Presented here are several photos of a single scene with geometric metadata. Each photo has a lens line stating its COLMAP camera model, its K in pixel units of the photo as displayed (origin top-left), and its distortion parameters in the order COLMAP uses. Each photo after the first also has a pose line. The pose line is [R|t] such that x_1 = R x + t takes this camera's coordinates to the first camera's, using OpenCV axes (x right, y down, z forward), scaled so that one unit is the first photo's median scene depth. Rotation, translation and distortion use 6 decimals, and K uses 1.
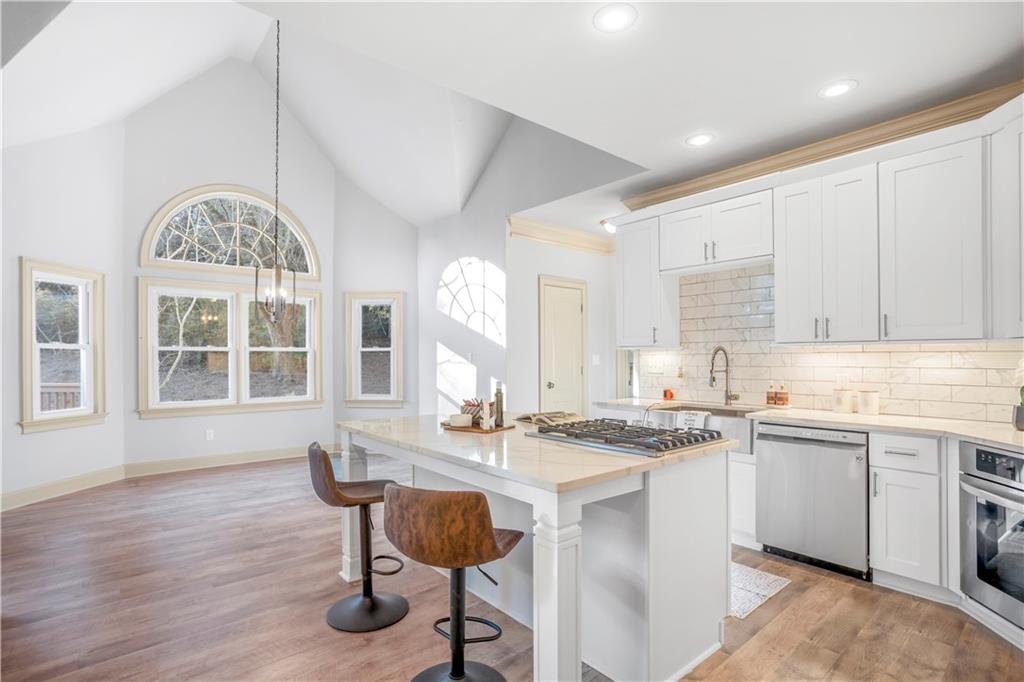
lens RADIAL K [[505.7, 0, 511.3], [0, 505.7, 347.7], [0, 0, 1]] dist [-0.053681, 0.022919]
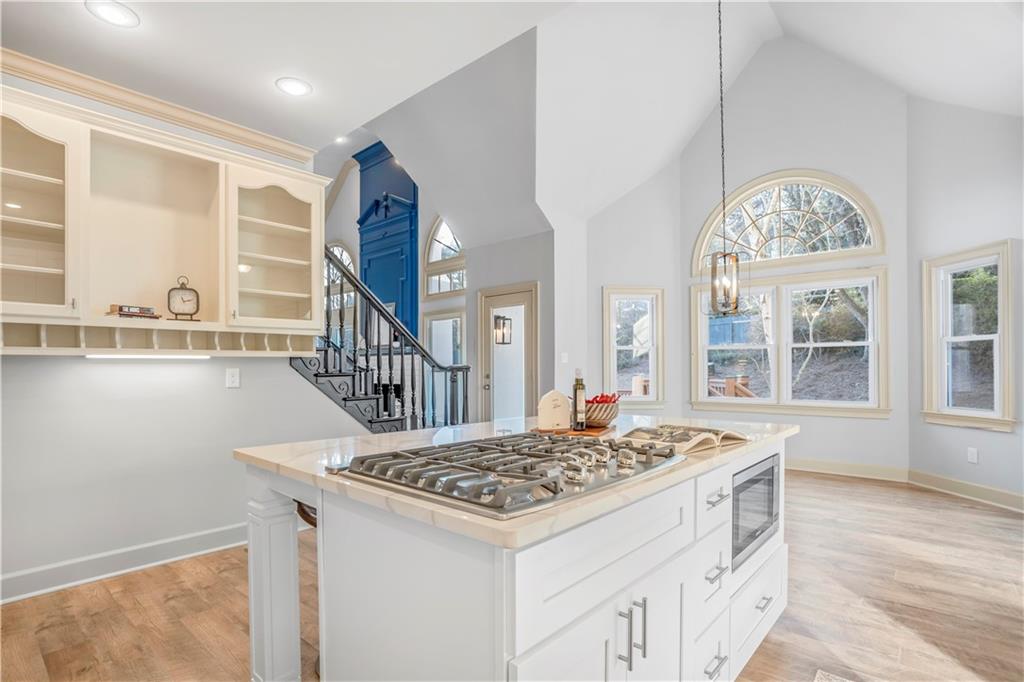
lens RADIAL K [[505.7, 0, 497.3], [0, 505.7, 364.5], [0, 0, 1]] dist [-0.053681, 0.022919]
pose [[0.141258, -0.001031, -0.989972, 0.446313], [0.013761, 0.999905, 0.000922, 0.044723], [0.989877, -0.013754, 0.141259, 0.507530]]
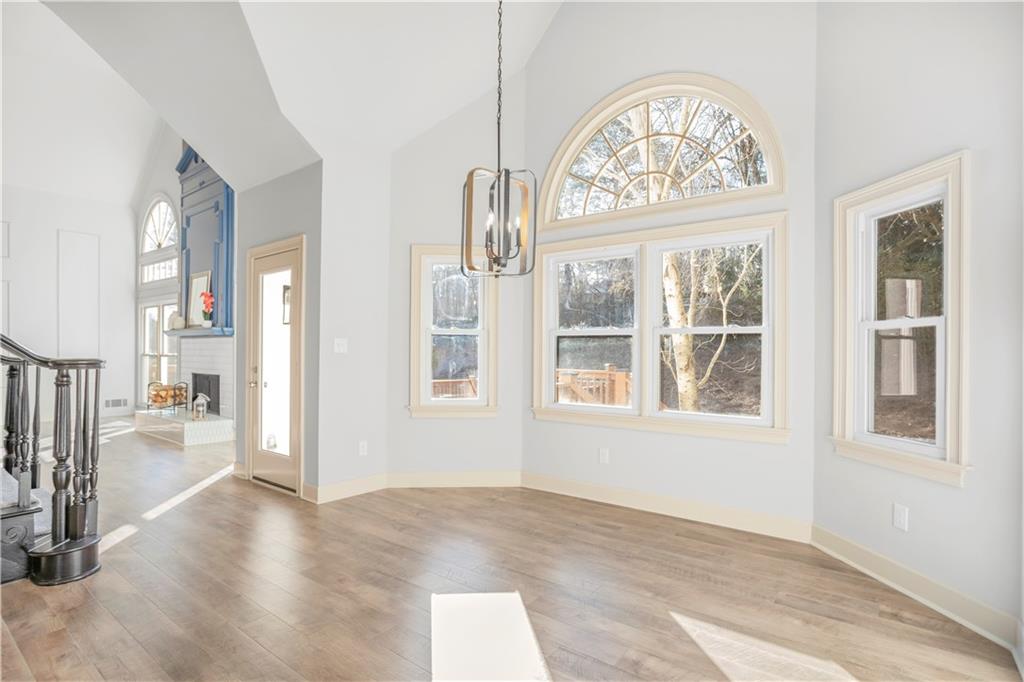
lens RADIAL K [[509.8, 0, 507.3], [0, 509.8, 342.2], [0, 0, 1]] dist [-0.014453, 0.002052]
pose [[0.197774, -0.009631, -0.980200, 0.087834], [0.003432, 0.999952, -0.009132, 0.033009], [0.980242, -0.001558, 0.197797, 1.035255]]
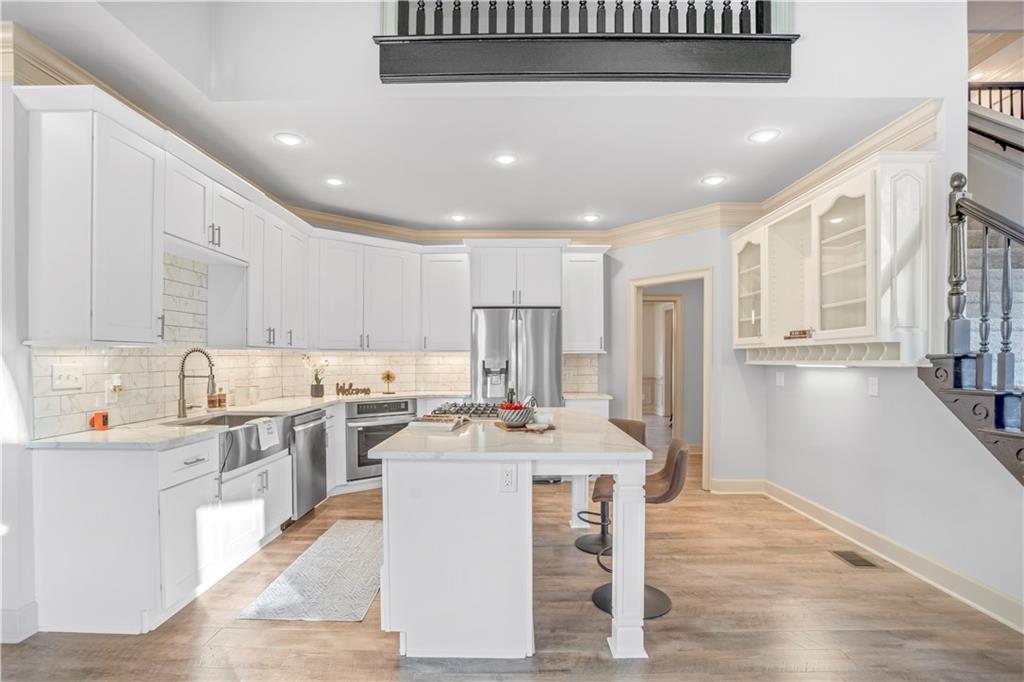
lens RADIAL K [[505.7, 0, 513.7], [0, 505.7, 360.7], [0, 0, 1]] dist [-0.053681, 0.022919]
pose [[-0.767092, 0.005241, 0.641516, -0.493879], [-0.000435, 0.999962, -0.008690, 0.026078], [-0.641537, -0.006945, -0.767061, 1.213071]]
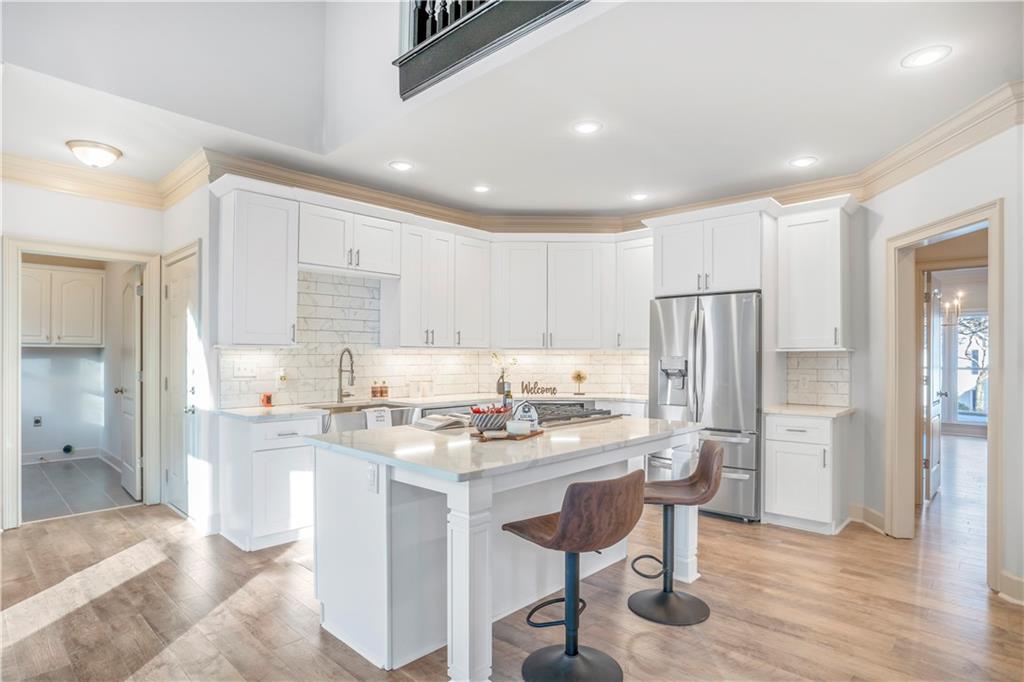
lens RADIAL K [[550.8, 0, 519.4], [0, 550.8, 353.8], [0, 0, 1]] dist [-0.033100, -0.000214]
pose [[-0.134896, 0.013122, 0.990773, -0.736671], [-0.012859, 0.999805, -0.014993, 0.022196], [-0.990776, -0.014762, -0.134701, 0.740269]]
